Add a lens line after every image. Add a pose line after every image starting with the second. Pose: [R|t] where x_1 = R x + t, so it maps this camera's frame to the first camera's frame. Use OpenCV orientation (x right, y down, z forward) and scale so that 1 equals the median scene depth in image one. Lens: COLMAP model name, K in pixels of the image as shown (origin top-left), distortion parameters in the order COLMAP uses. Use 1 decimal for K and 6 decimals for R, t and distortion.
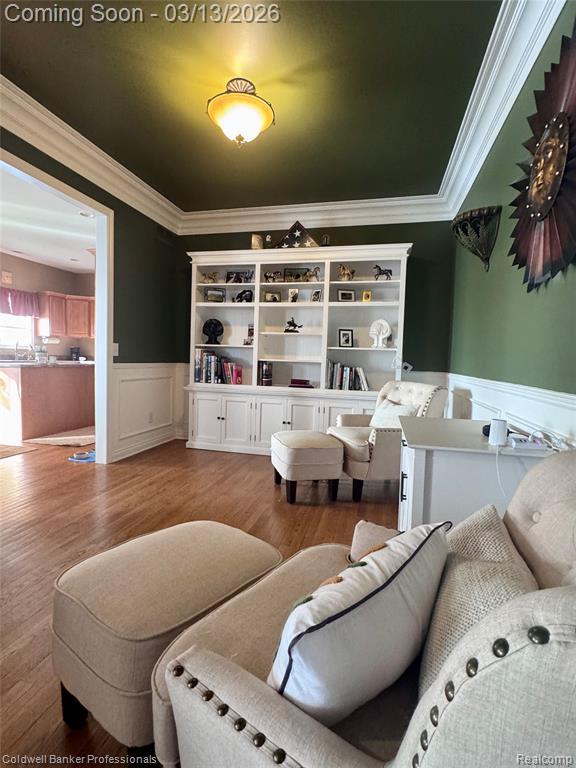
lens RADIAL K [[387.6, 0, 286.3], [0, 387.6, 374.2], [0, 0, 1]] dist [-0.000607, 0.000018]
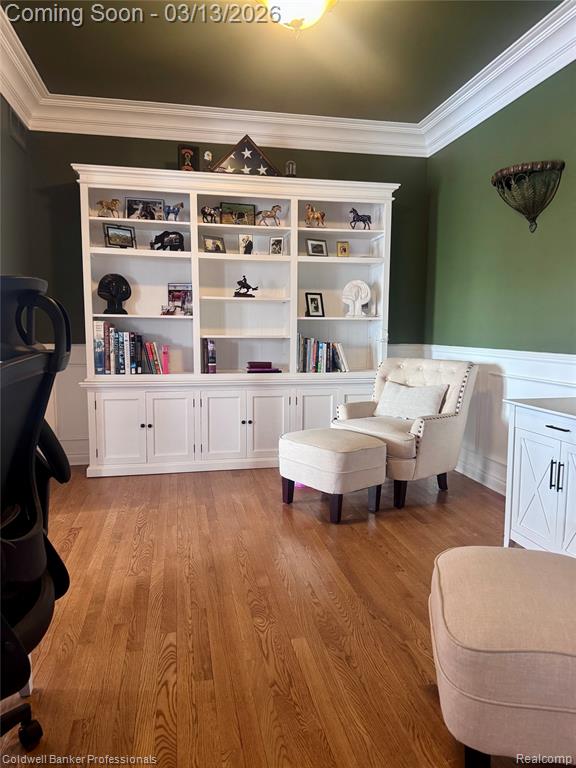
lens RADIAL K [[543.6, 0, 288.0], [0, 543.6, 384.0], [0, 0, 1]] dist [0.109976, -0.180362]
pose [[0.900854, -0.069896, 0.428459, -0.360230], [0.039397, 0.996044, 0.079654, -0.024392], [-0.432332, -0.054877, 0.900043, 0.049995]]
